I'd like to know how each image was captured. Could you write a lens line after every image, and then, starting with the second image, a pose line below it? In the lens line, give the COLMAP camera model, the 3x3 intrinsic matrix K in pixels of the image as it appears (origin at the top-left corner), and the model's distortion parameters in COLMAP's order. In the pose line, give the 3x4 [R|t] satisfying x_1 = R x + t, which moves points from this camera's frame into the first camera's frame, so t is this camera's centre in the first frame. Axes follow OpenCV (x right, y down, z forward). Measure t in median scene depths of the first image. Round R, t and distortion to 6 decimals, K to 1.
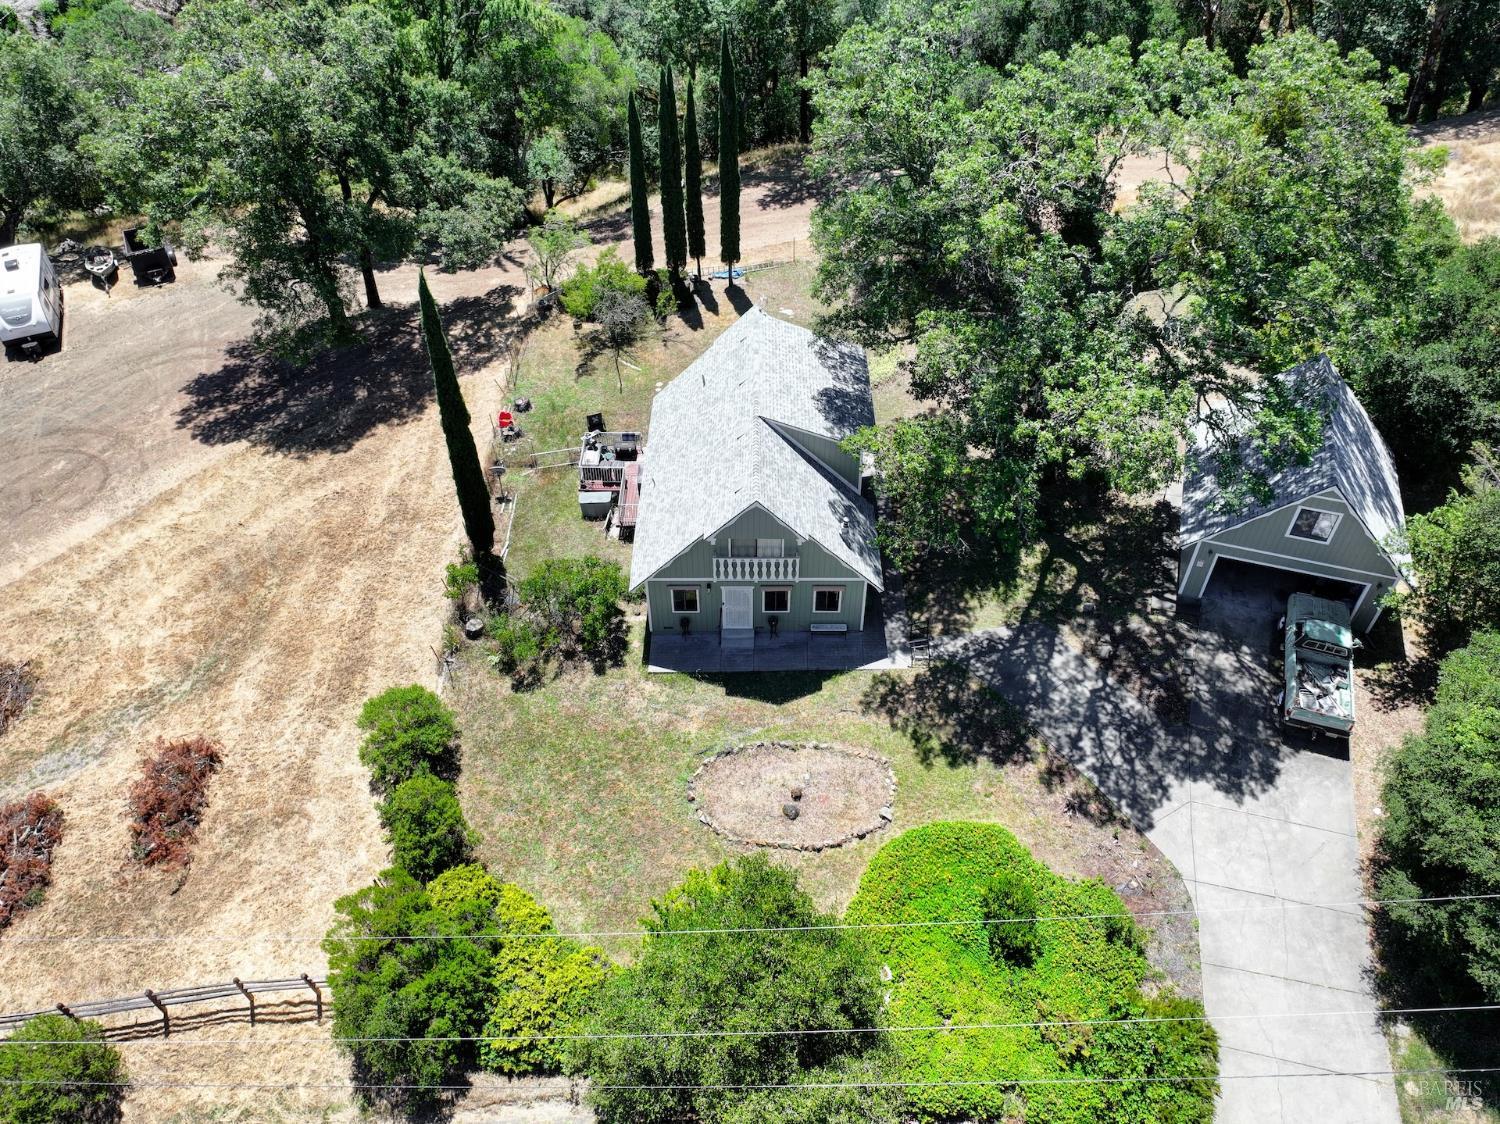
lens RADIAL K [[1047.3, 0, 750.0], [0, 1047.3, 562.0], [0, 0, 1]] dist [0.005391, 0.004550]
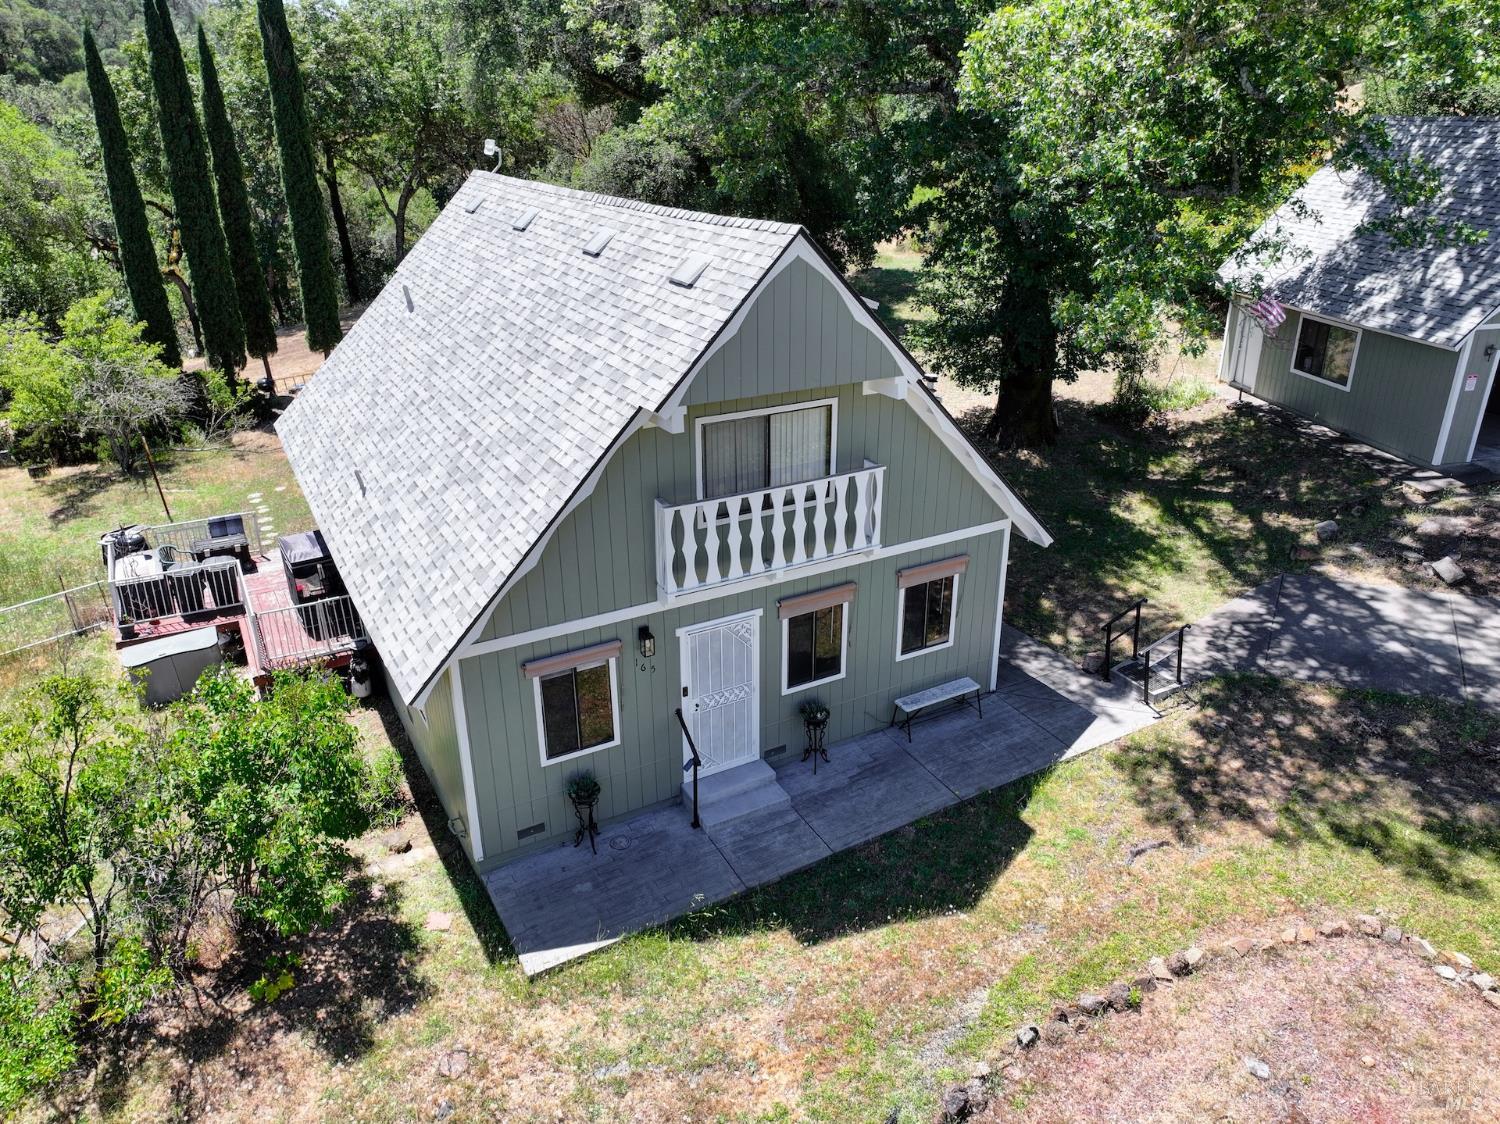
lens RADIAL K [[1050.7, 0, 757.0], [0, 1050.7, 557.6], [0, 0, 1]] dist [0.006078, 0.002234]
pose [[0.868106, -0.190717, 0.458278, -0.156399], [0.343560, 0.897223, -0.277411, 0.105353], [-0.358270, 0.398269, 0.844408, 0.695975]]
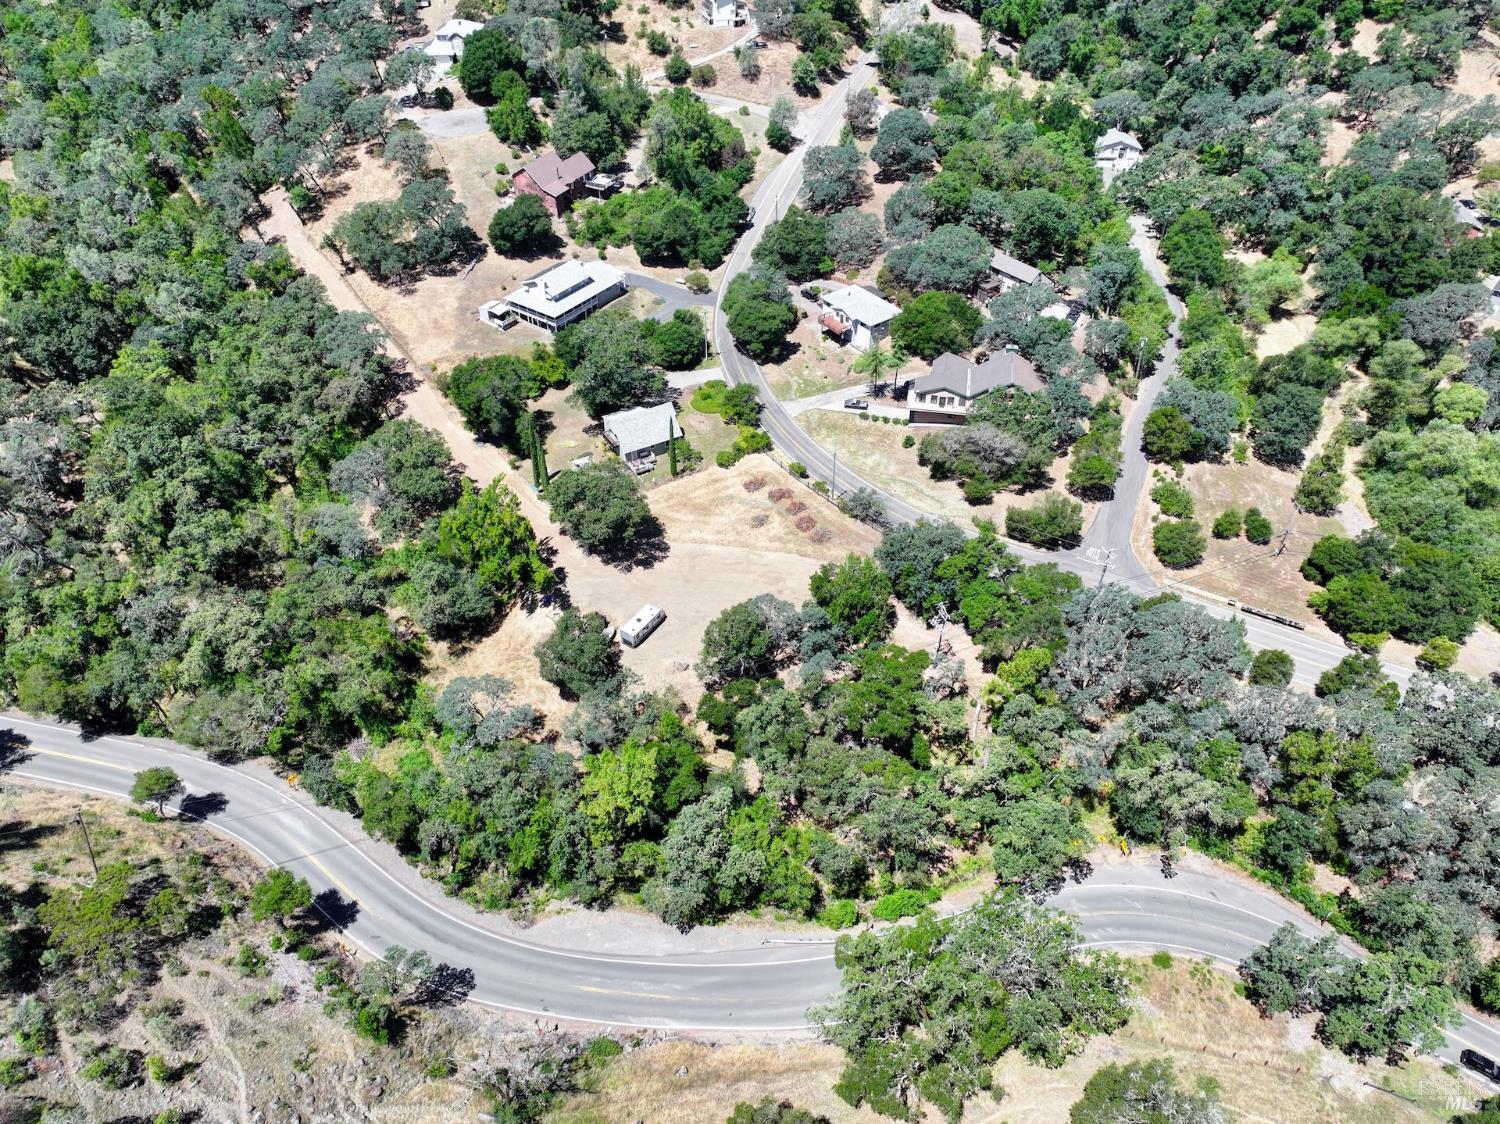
lens RADIAL K [[1050.7, 0, 757.0], [0, 1050.7, 557.6], [0, 0, 1]] dist [0.006078, 0.002234]
pose [[-0.518578, -0.549333, 0.655218, -3.910385], [0.590062, 0.324660, 0.739204, -3.286249], [-0.618792, 0.769954, 0.155780, 0.445715]]
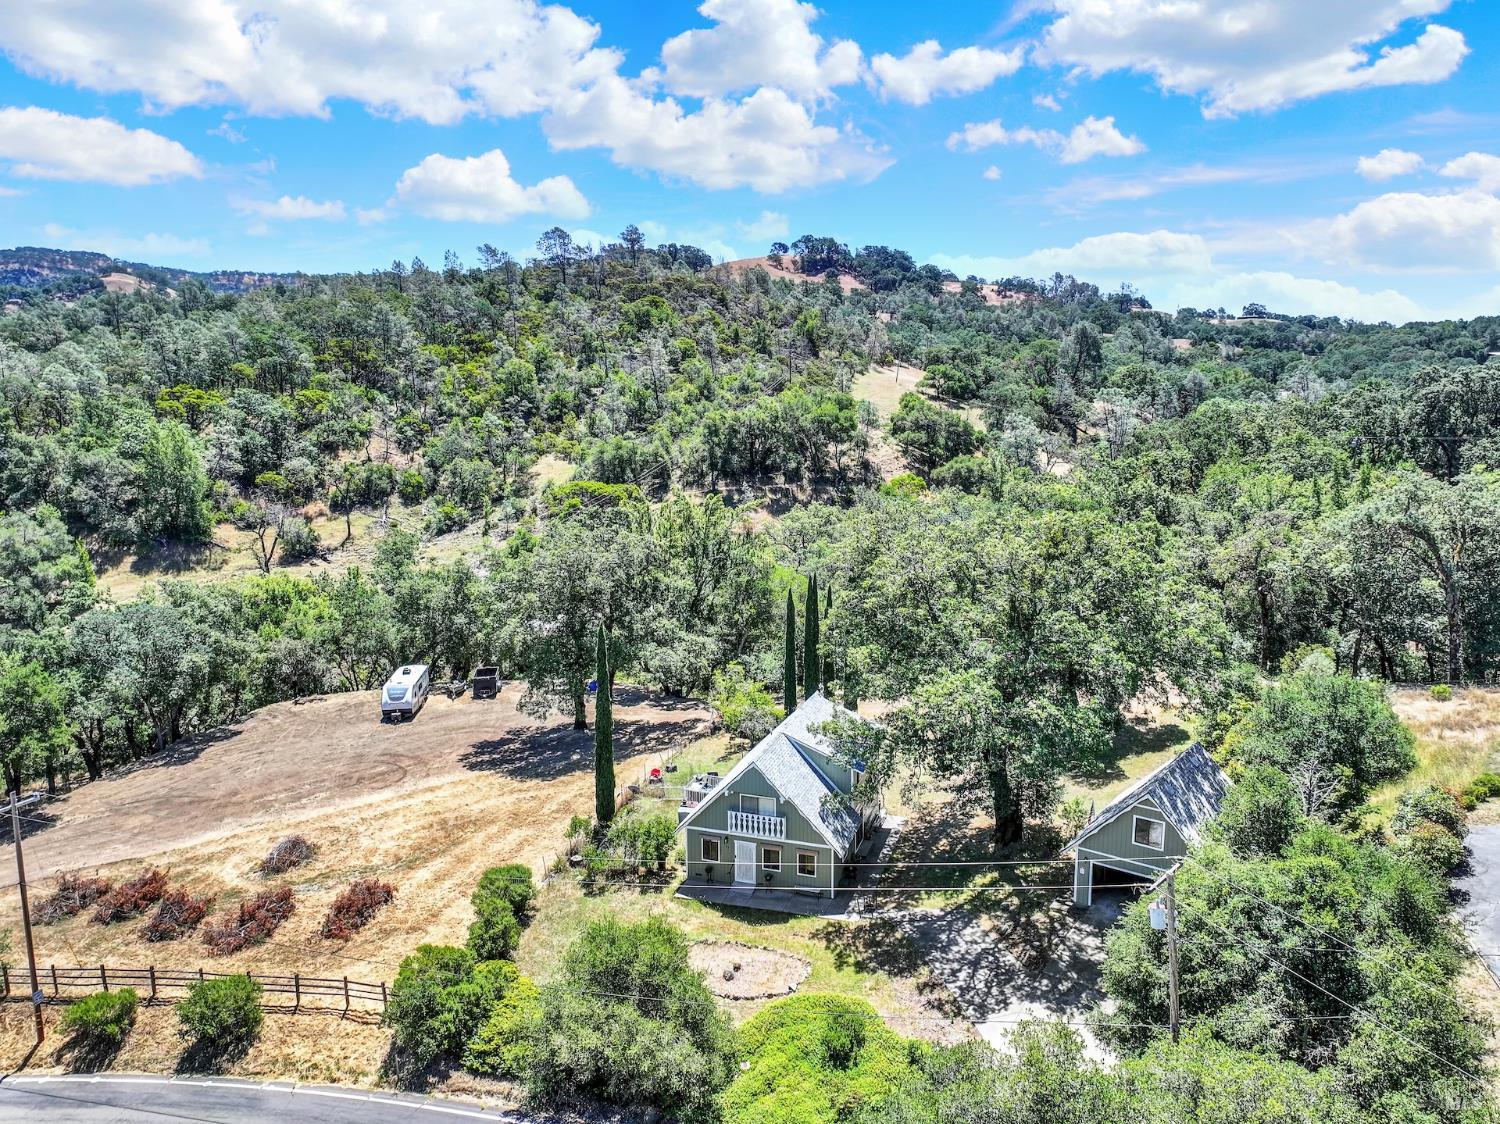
lens RADIAL K [[1056.1, 0, 733.1], [0, 1056.1, 563.3], [0, 0, 1]] dist [0.011146, -0.000404]
pose [[0.943036, 0.052809, -0.328471, 0.423137], [-0.226415, 0.825277, -0.517353, 0.457029], [0.243759, 0.562253, 0.790223, -0.349515]]
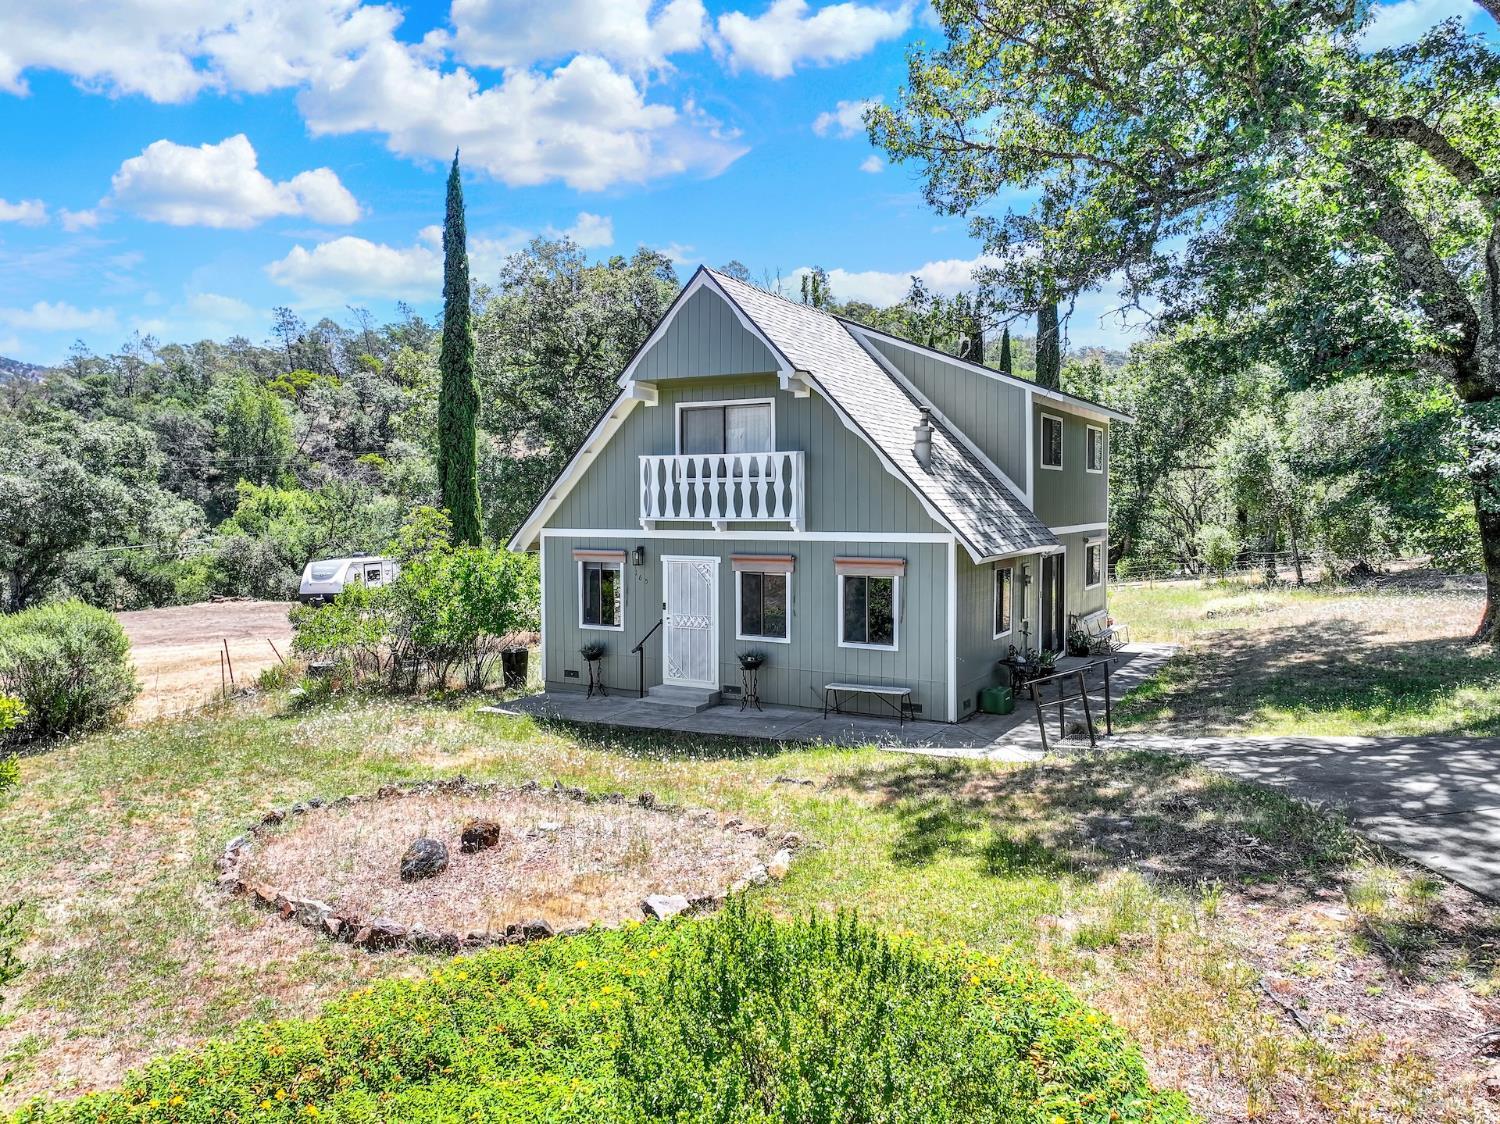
lens RADIAL K [[1070.1, 0, 745.3], [0, 1070.1, 561.7], [0, 0, 1]] dist [0.010822, 0.004707]
pose [[0.865774, 0.032577, -0.499374, 0.250663], [-0.350156, 0.752353, -0.557992, 0.285854], [0.357528, 0.657954, 0.662775, 0.691221]]
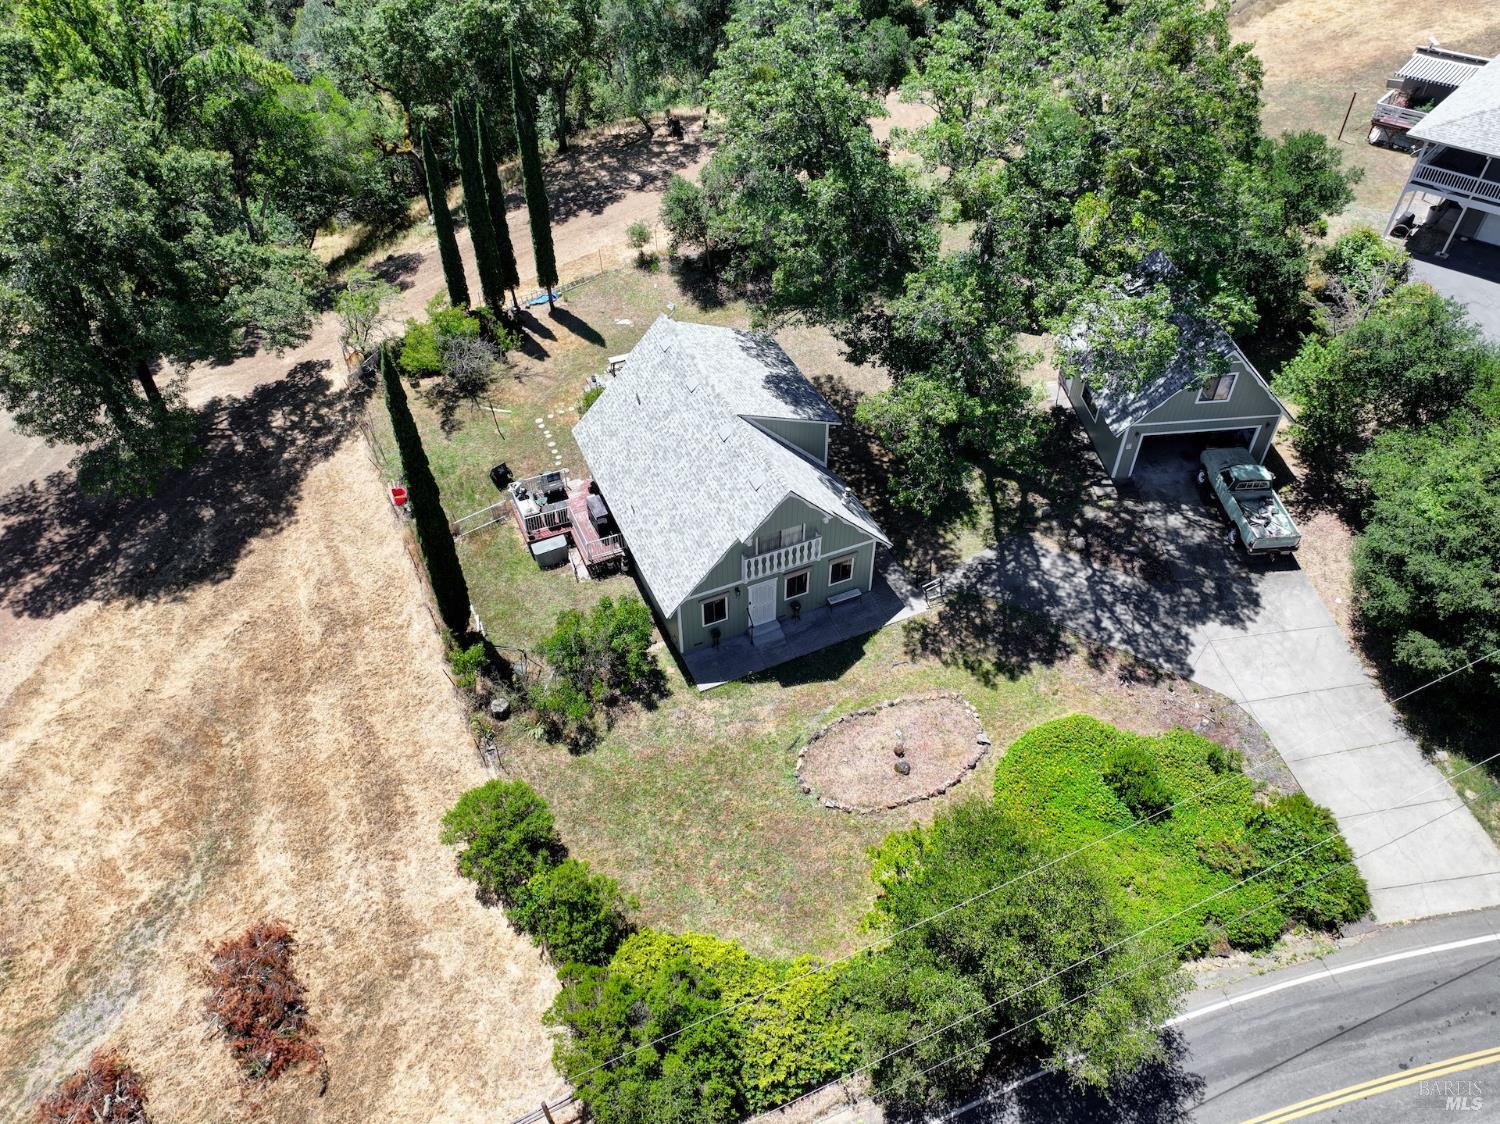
lens RADIAL K [[1047.3, 0, 750.0], [0, 1047.3, 562.0], [0, 0, 1]] dist [0.005391, 0.004550]
pose [[0.913349, -0.281061, 0.294617, -0.317178], [0.281554, 0.958640, 0.041678, -0.041143], [-0.294145, 0.044884, 0.954706, 0.033745]]
